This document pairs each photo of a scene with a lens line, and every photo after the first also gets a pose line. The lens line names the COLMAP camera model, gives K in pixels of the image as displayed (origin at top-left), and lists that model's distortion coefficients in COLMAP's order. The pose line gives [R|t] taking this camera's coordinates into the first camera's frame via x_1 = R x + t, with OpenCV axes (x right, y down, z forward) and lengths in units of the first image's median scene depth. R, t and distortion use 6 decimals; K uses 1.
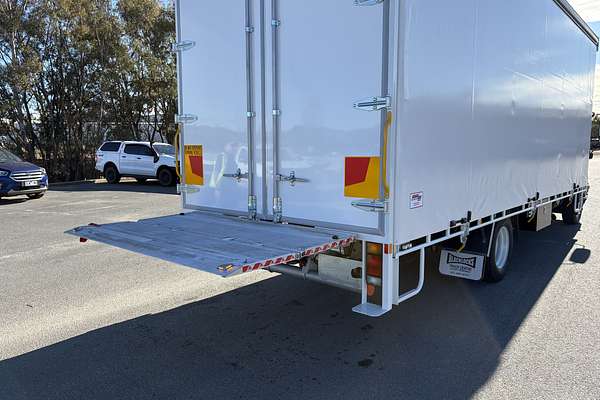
lens RADIAL K [[456.2, 0, 300.0], [0, 456.2, 200.0], [0, 0, 1]] dist [0.012526, 0.003601]
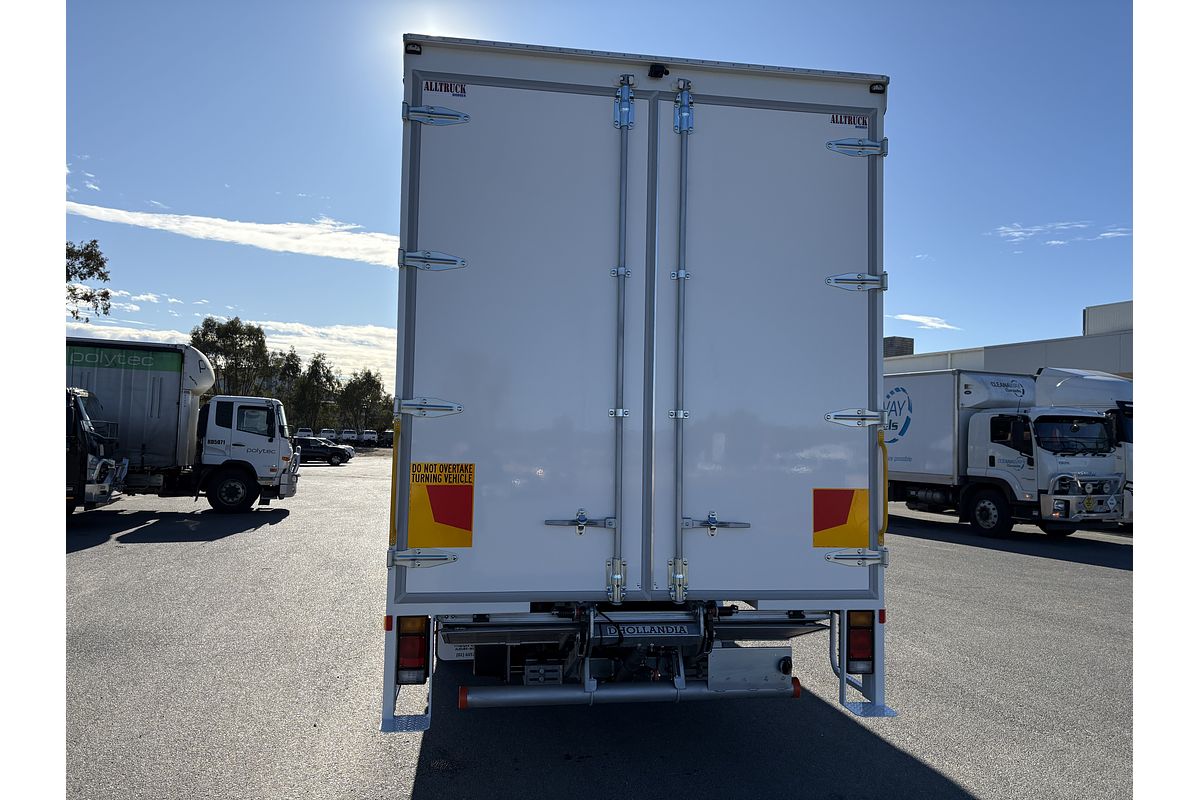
lens RADIAL K [[808.4, 0, 595.9], [0, 808.4, 397.4], [0, 0, 1]] dist [0.016323, 0.000629]
pose [[0.656396, 0.059920, 0.752033, -0.858644], [0.062840, 0.989034, -0.133653, -0.072851], [-0.751794, 0.134987, 0.645433, 0.363538]]
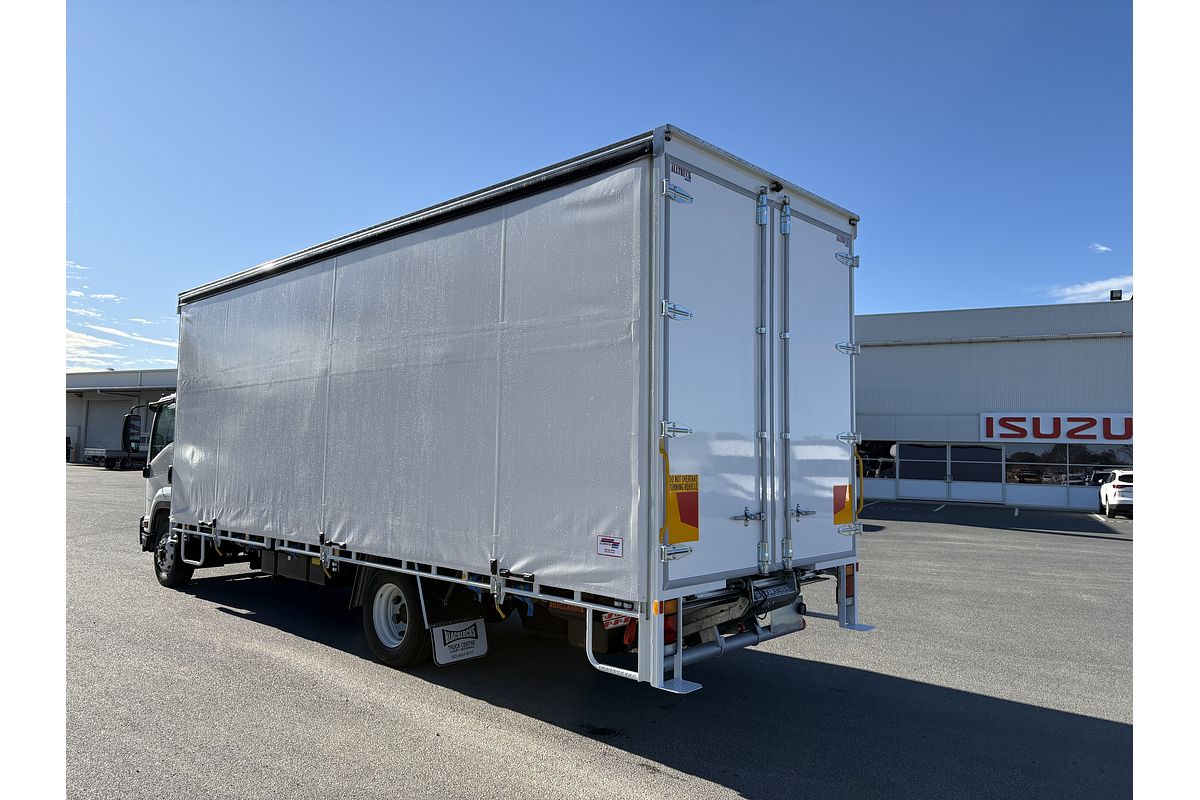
lens RADIAL K [[808.4, 0, 595.9], [0, 808.4, 397.4], [0, 0, 1]] dist [0.016323, 0.000629]
pose [[0.051075, 0.070525, 0.996202, -1.447838], [0.098062, 0.992329, -0.075278, -0.170474], [-0.993869, 0.101535, 0.043768, 1.179987]]
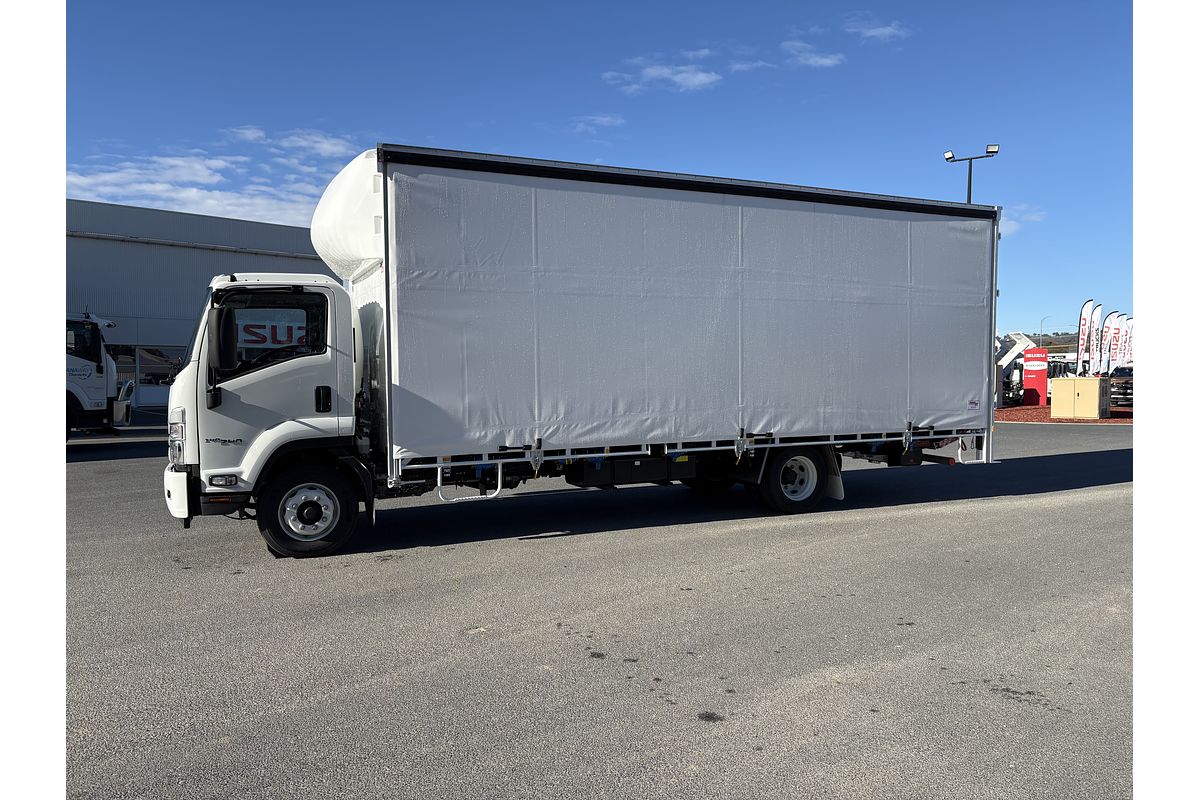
lens RADIAL K [[808.4, 0, 595.9], [0, 808.4, 397.4], [0, 0, 1]] dist [0.016323, 0.000629]
pose [[-0.901353, -0.016835, 0.432757, -0.238721], [0.049523, 0.988683, 0.141609, -0.482407], [-0.430243, 0.149072, -0.890319, 4.026854]]
